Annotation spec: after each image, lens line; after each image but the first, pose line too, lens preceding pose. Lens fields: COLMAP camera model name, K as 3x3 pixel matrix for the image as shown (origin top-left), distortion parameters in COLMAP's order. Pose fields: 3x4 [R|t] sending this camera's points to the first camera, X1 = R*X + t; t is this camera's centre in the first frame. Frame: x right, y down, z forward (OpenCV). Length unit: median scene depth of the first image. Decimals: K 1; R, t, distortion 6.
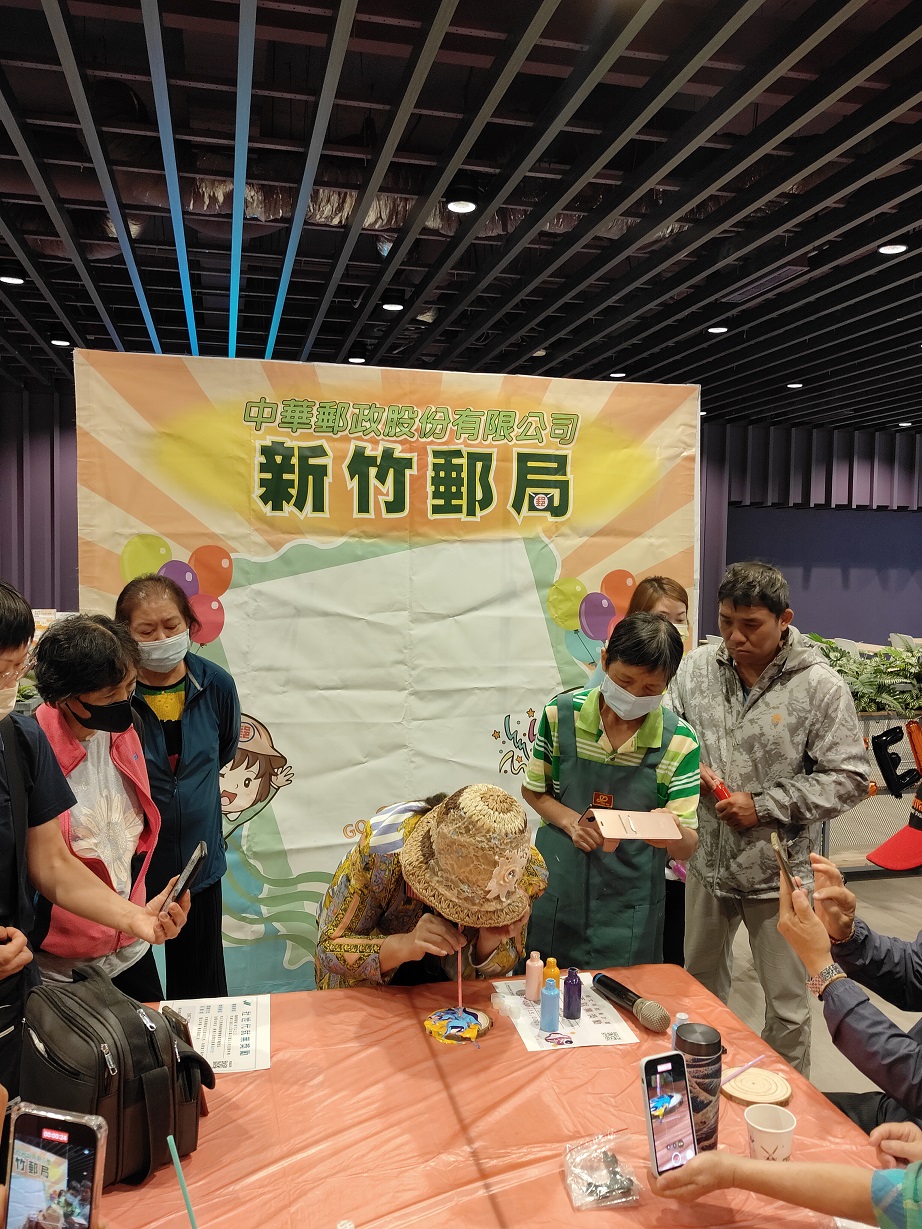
lens RADIAL K [[1034.4, 0, 472.0], [0, 1034.4, 617.2], [0, 0, 1]] dist [0.028024, -0.020637]
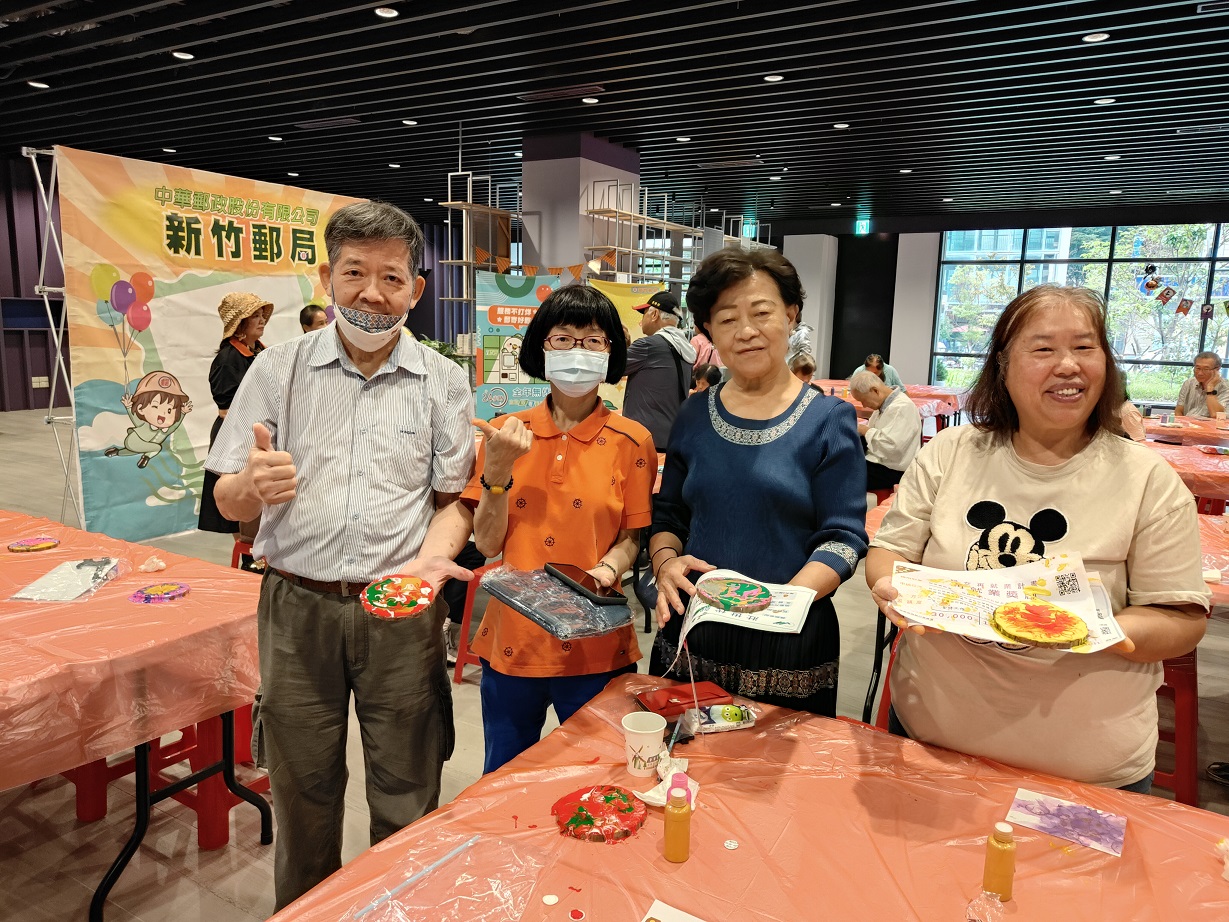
lens RADIAL K [[836.0, 0, 614.9], [0, 836.0, 460.9], [0, 0, 1]] dist [-0.010572, 0.000082]
pose [[0.701408, -0.113626, 0.703645, -0.675434], [0.018806, 0.989818, 0.141092, 0.056902], [-0.712512, -0.085730, 0.696403, -0.516239]]
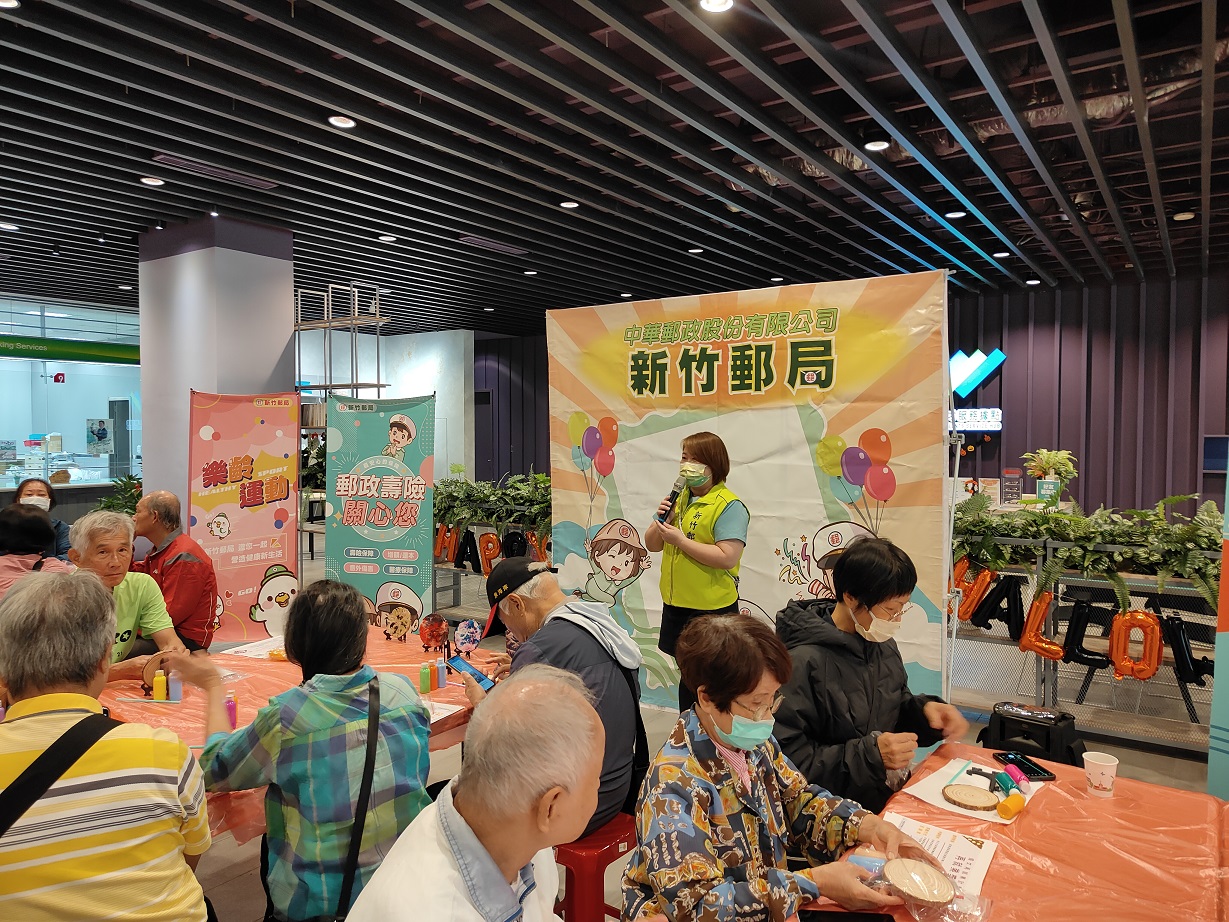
lens RADIAL K [[836.0, 0, 622.4], [0, 836.0, 457.3], [0, 0, 1]] dist [-0.010572, 0.000082]
pose [[0.656052, 0.012095, -0.754619, 0.741661], [-0.029876, 0.999504, -0.009954, 0.007461], [0.754124, 0.029075, 0.656088, 0.134223]]
